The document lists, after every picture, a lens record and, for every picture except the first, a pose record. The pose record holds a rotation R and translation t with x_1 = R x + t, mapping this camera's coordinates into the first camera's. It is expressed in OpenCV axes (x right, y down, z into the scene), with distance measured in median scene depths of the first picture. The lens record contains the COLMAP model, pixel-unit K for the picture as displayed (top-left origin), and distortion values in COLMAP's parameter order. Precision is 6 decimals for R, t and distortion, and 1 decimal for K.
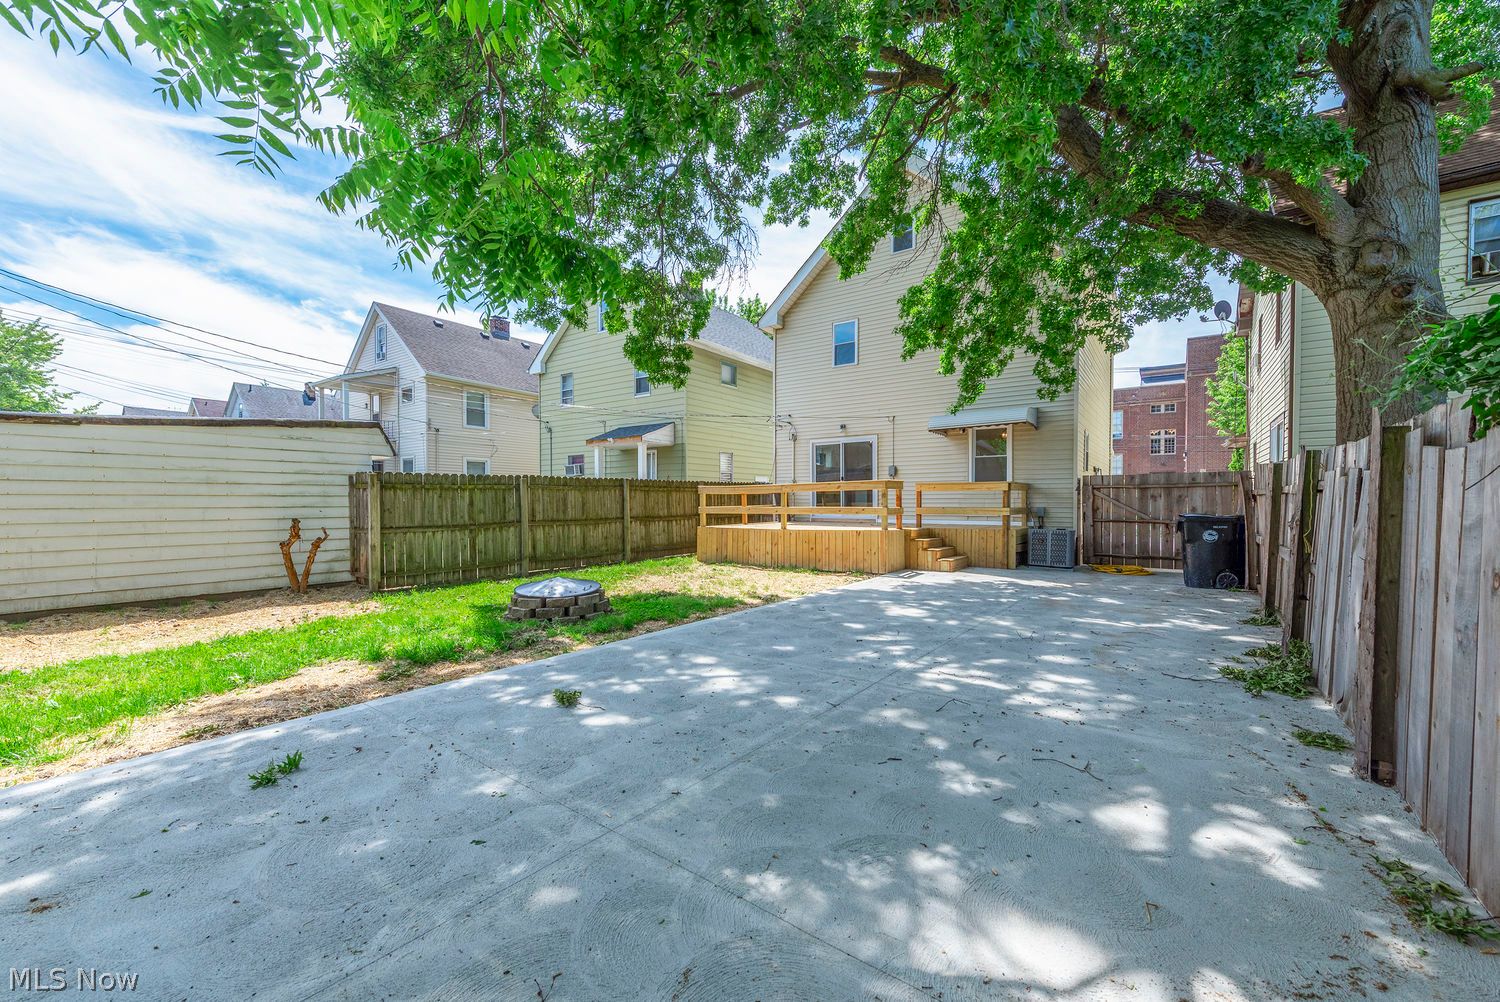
lens RADIAL K [[589.9, 0, 749.7], [0, 589.9, 506.1], [0, 0, 1]] dist [0.007271, -0.000001]
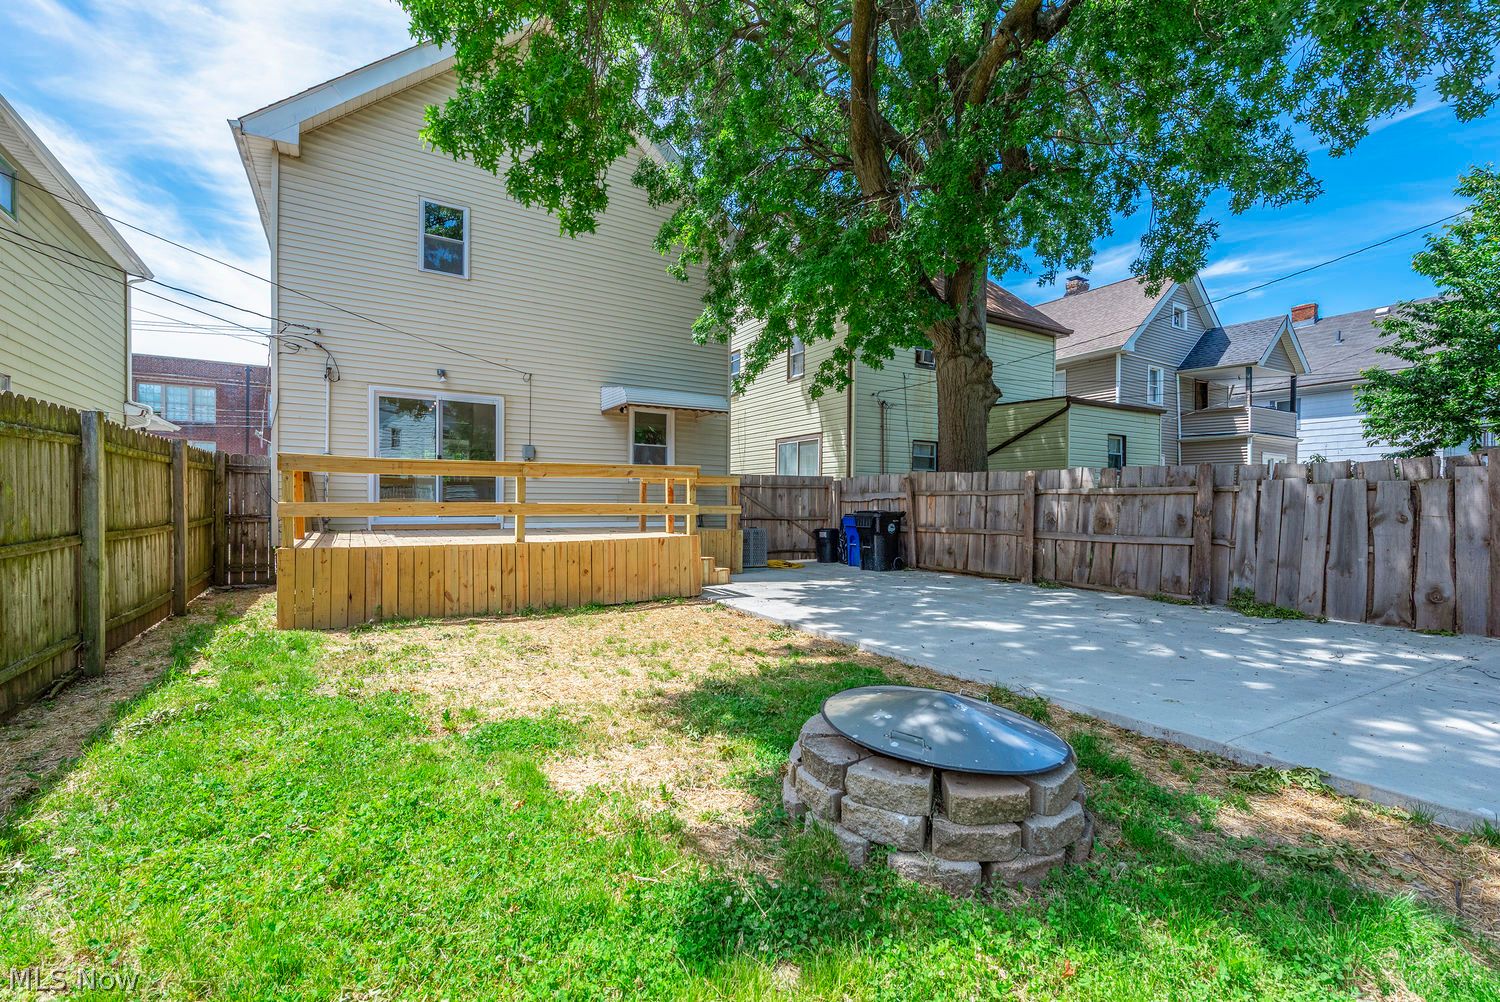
lens RADIAL K [[637.0, 0, 767.4], [0, 637.0, 509.9], [0, 0, 1]] dist [0.000640, -0.000458]
pose [[0.390066, -0.002511, 0.920783, -0.382865], [-0.002176, 0.999991, 0.003649, 0.004980], [-0.920784, -0.003427, 0.390058, 0.515142]]
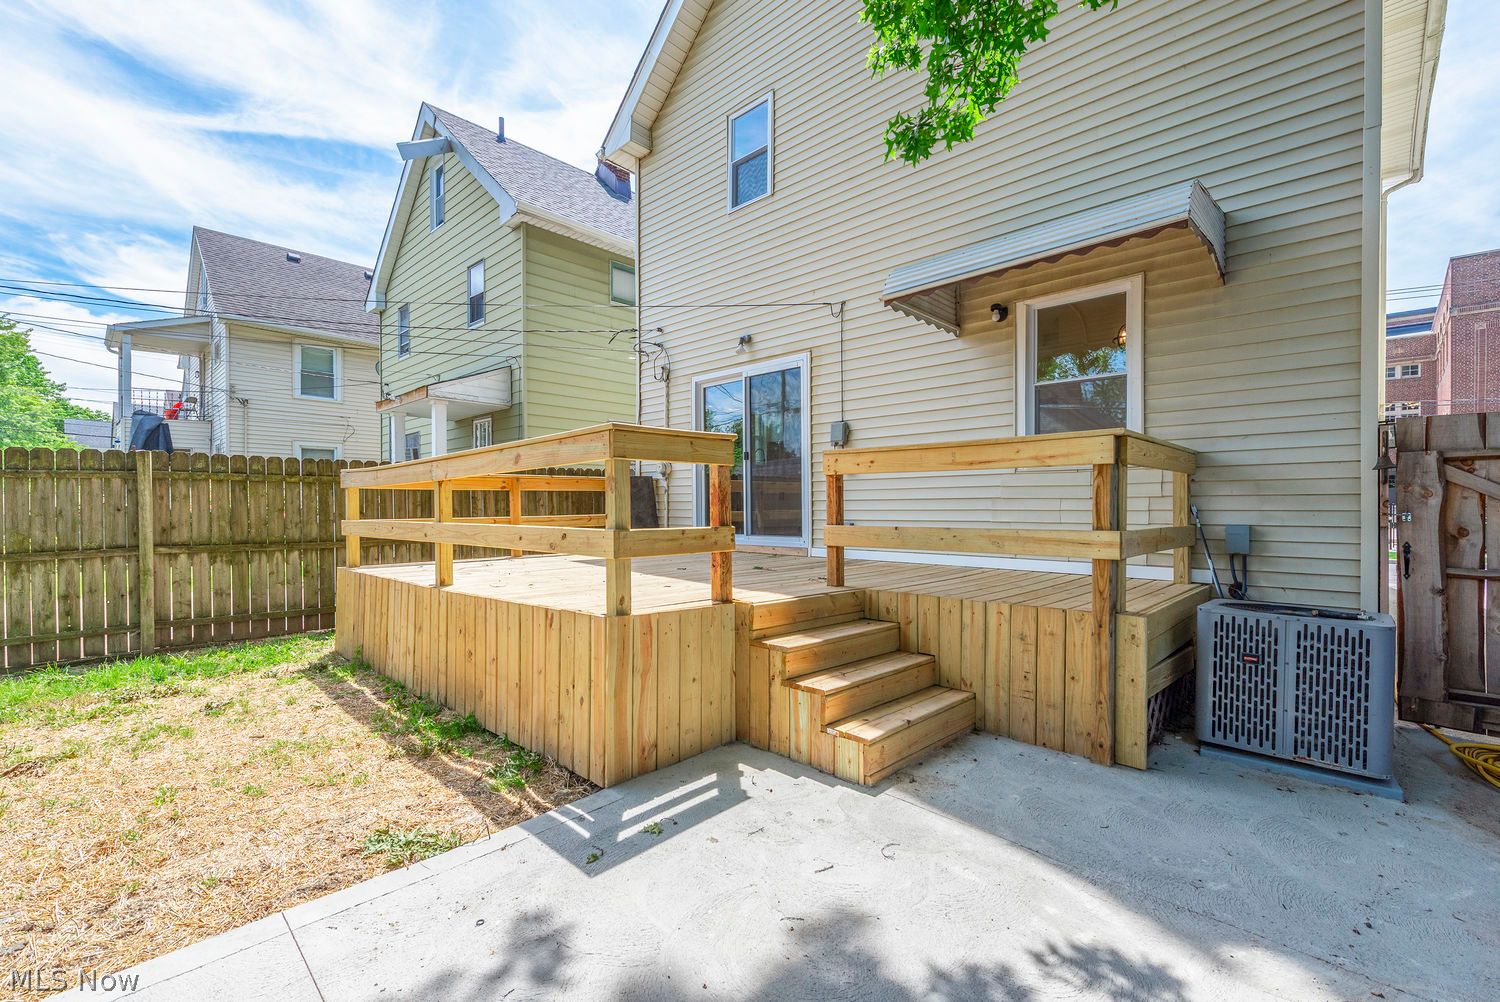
lens RADIAL K [[637.0, 0, 767.4], [0, 637.0, 509.9], [0, 0, 1]] dist [0.000640, -0.000458]
pose [[0.989791, 0.000108, -0.142526, 0.291817], [-0.000477, 0.999997, -0.002555, -0.005151], [0.142525, 0.002597, 0.989788, 0.626794]]
